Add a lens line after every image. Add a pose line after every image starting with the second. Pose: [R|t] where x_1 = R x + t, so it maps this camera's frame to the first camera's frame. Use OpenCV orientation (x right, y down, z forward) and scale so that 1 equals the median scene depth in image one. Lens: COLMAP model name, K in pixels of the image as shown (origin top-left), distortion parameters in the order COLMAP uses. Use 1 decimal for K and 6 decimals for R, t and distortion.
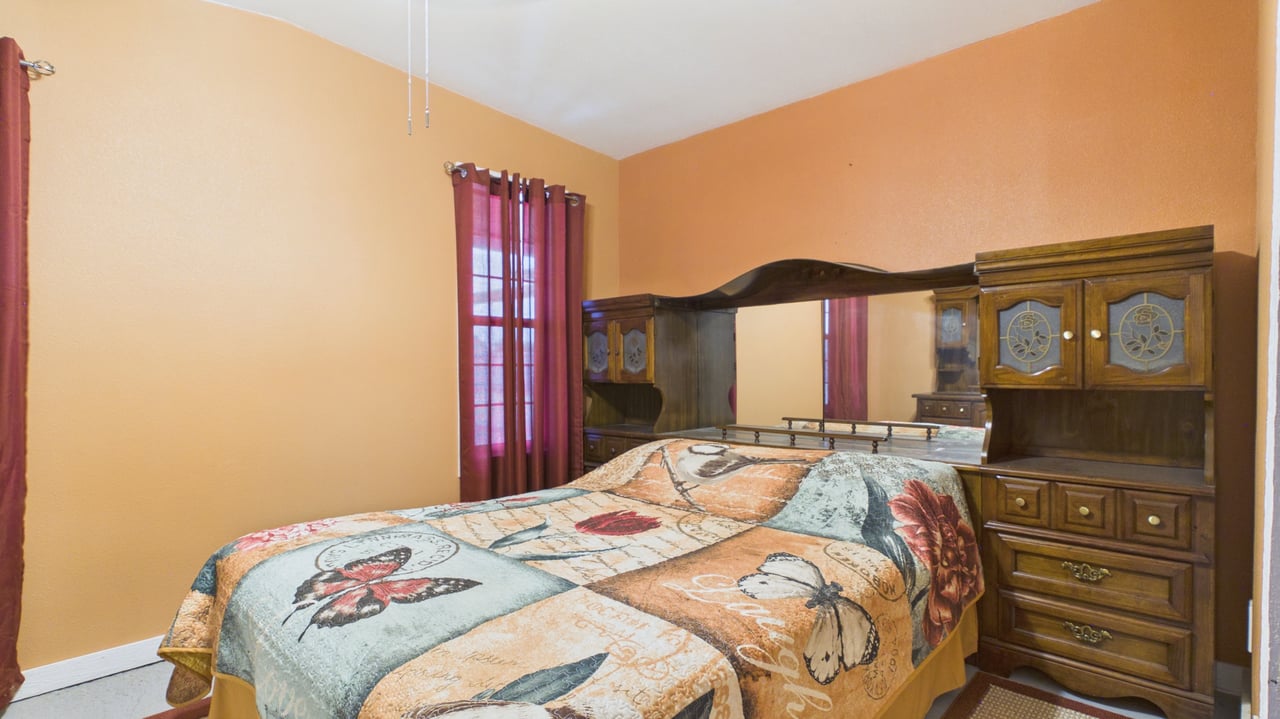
lens RADIAL K [[595.7, 0, 639.5], [0, 595.7, 369.3], [0, 0, 1]] dist [0.002042, -0.000396]
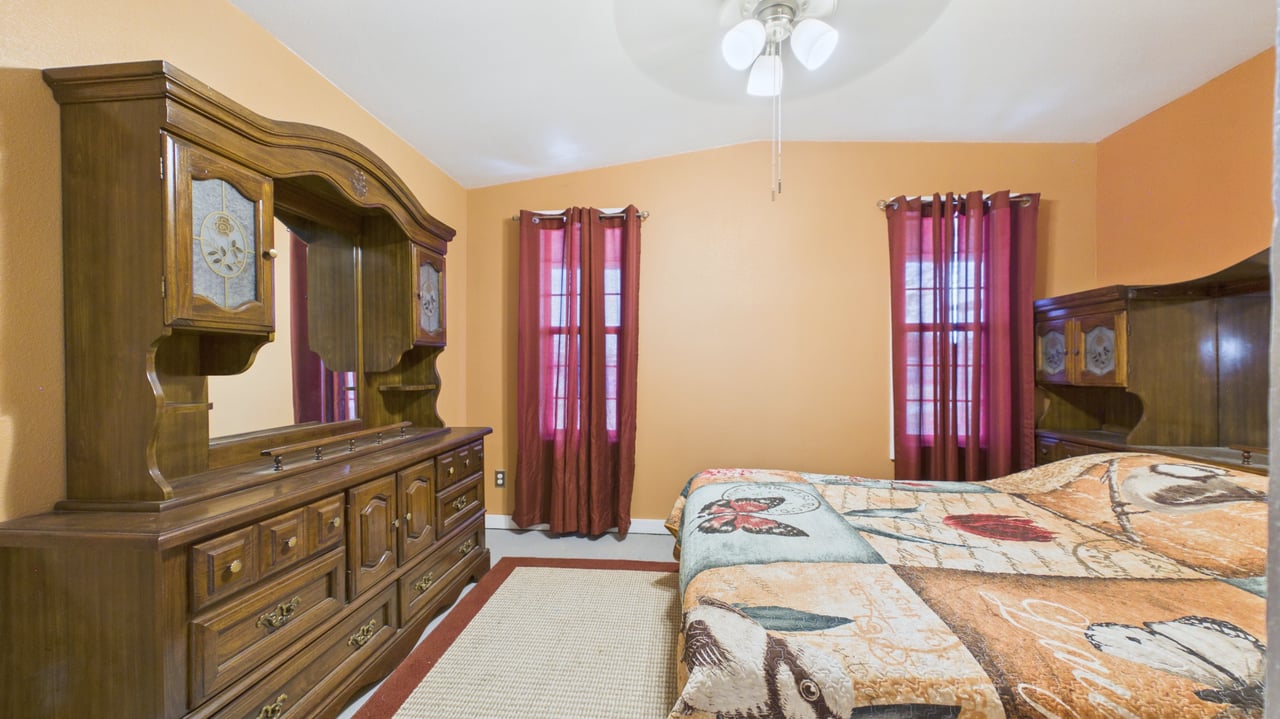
lens RADIAL K [[453.0, 0, 644.0], [0, 453.0, 359.7], [0, 0, 1]] dist [-0.000756, 0.000287]
pose [[0.630983, -0.008392, -0.775751, 0.163151], [-0.006984, 0.999840, -0.016497, -0.000371], [0.775765, 0.015828, 0.630823, 0.064174]]
